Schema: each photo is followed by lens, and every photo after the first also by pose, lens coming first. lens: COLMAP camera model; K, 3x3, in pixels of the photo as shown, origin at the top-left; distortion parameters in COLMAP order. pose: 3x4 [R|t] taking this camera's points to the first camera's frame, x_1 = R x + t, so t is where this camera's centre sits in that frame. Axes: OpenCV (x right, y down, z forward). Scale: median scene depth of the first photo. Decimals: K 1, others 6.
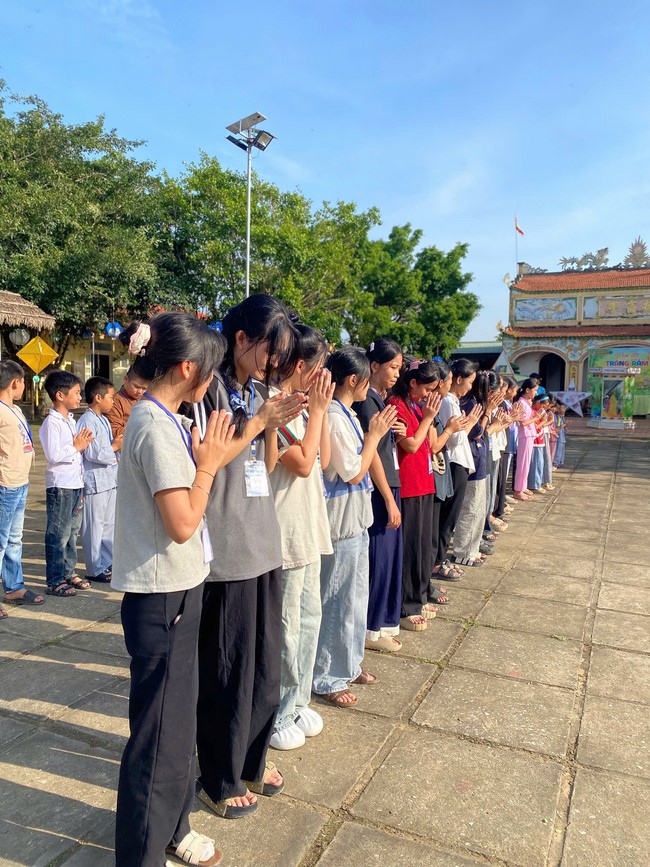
lens RADIAL K [[661.9, 0, 329.7], [0, 661.9, 436.7], [0, 0, 1]] dist [0.079015, -0.097483]
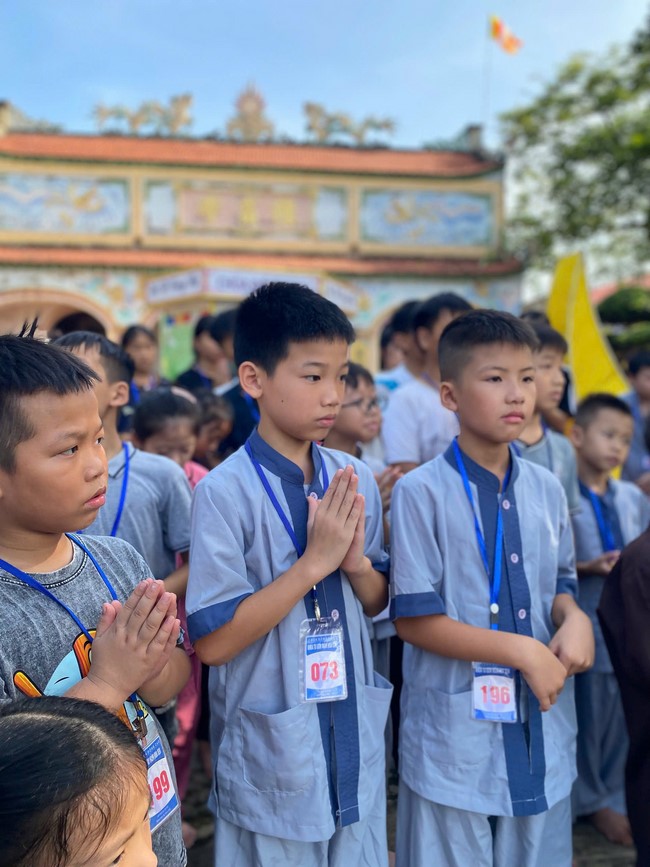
lens RADIAL K [[661.9, 0, 326.7], [0, 661.9, 432.2], [0, 0, 1]] dist [0.079015, -0.097483]
pose [[0.839324, -0.041887, 0.542015, 0.234936], [0.058797, 0.998173, -0.013911, -0.036430], [-0.540442, 0.043545, 0.840254, 0.576011]]
